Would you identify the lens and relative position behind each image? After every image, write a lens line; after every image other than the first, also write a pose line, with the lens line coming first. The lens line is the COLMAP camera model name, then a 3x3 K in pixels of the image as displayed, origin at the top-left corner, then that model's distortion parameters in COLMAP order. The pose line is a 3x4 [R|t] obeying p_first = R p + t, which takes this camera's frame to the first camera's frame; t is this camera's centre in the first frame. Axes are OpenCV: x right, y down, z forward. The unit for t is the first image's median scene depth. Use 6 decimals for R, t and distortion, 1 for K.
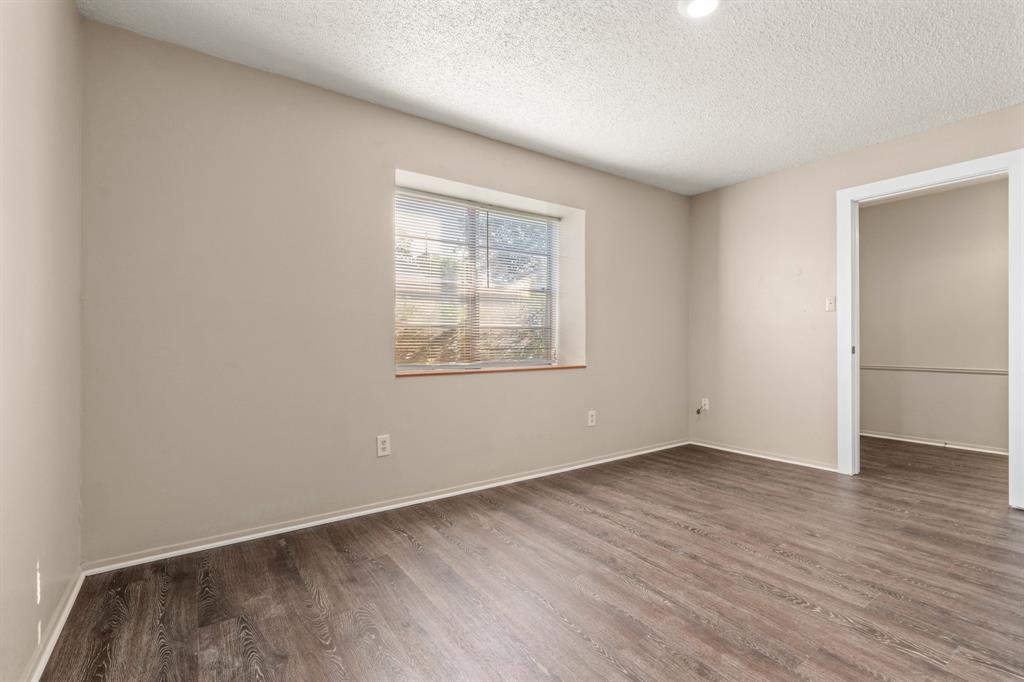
lens RADIAL K [[463.0, 0, 508.4], [0, 463.0, 338.6], [0, 0, 1]] dist [-0.004618, 0.001755]
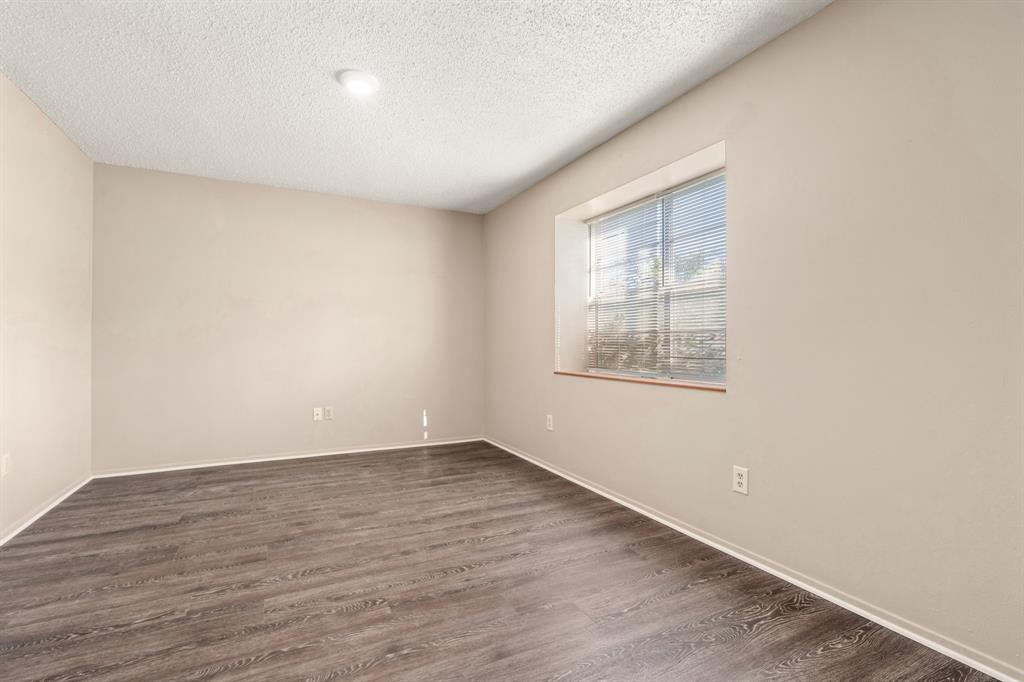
lens RADIAL K [[463.0, 0, 514.9], [0, 463.0, 342.9], [0, 0, 1]] dist [-0.004618, 0.001755]
pose [[-0.138181, -0.000361, -0.990407, 1.377528], [0.001815, 0.999998, -0.000617, -0.005822], [0.990405, -0.001882, -0.138181, 1.357430]]
